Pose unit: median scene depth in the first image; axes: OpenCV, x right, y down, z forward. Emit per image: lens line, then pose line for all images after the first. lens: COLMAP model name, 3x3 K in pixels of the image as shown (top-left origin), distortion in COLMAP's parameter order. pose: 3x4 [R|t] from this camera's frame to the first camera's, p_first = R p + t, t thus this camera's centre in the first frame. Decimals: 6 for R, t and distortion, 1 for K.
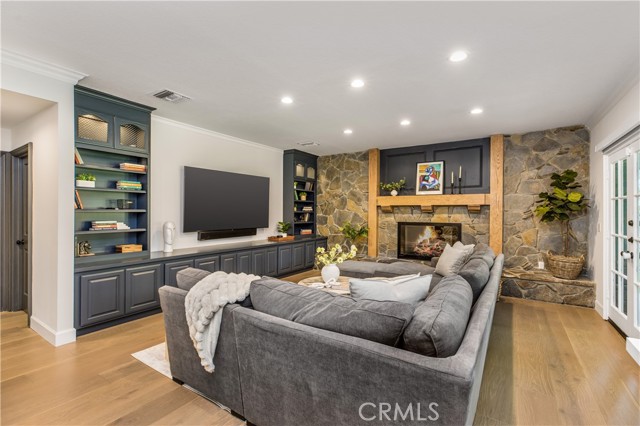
lens RADIAL K [[288.3, 0, 324.9], [0, 288.3, 210.3], [0, 0, 1]] dist [0.007762, -0.001129]
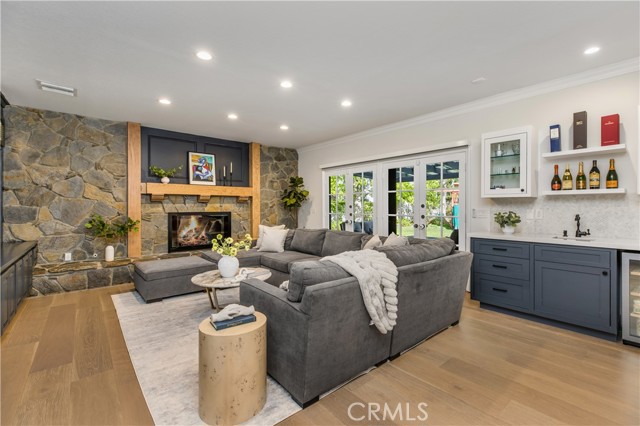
lens RADIAL K [[288.3, 0, 325.5], [0, 288.3, 206.9], [0, 0, 1]] dist [0.007762, -0.001129]
pose [[0.286243, -0.009613, 0.958109, -0.492105], [-0.005720, 0.999915, 0.011742, 0.009398], [-0.958140, -0.008842, 0.286164, 0.280949]]
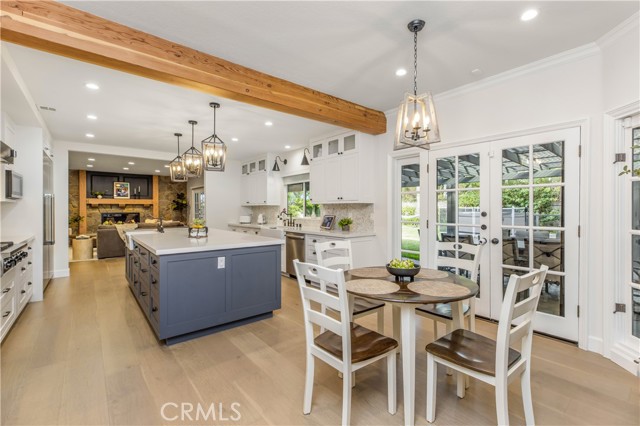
lens RADIAL K [[288.3, 0, 323.5], [0, 288.3, 211.3], [0, 0, 1]] dist [0.007762, -0.001129]
pose [[0.314222, -0.009449, 0.949303, -1.071590], [-0.000447, 0.999949, 0.010101, 0.011539], [-0.949349, -0.003598, 0.314202, -0.920546]]
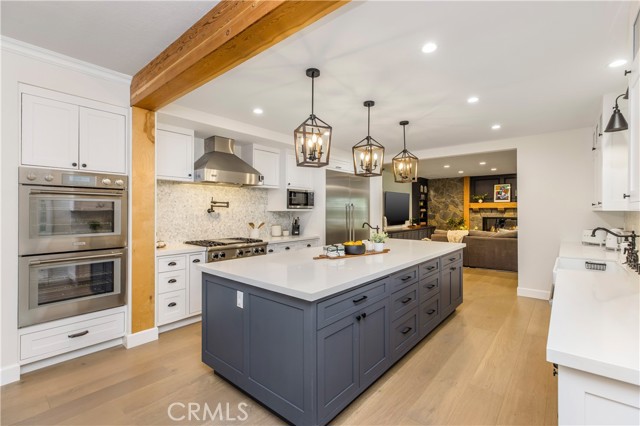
lens RADIAL K [[288.3, 0, 326.5], [0, 288.3, 209.1], [0, 0, 1]] dist [0.007762, -0.001129]
pose [[0.993318, -0.006825, -0.115209, -0.524318], [0.005853, 0.999944, -0.008770, 0.000064], [0.115262, 0.008037, 0.993303, -0.932309]]
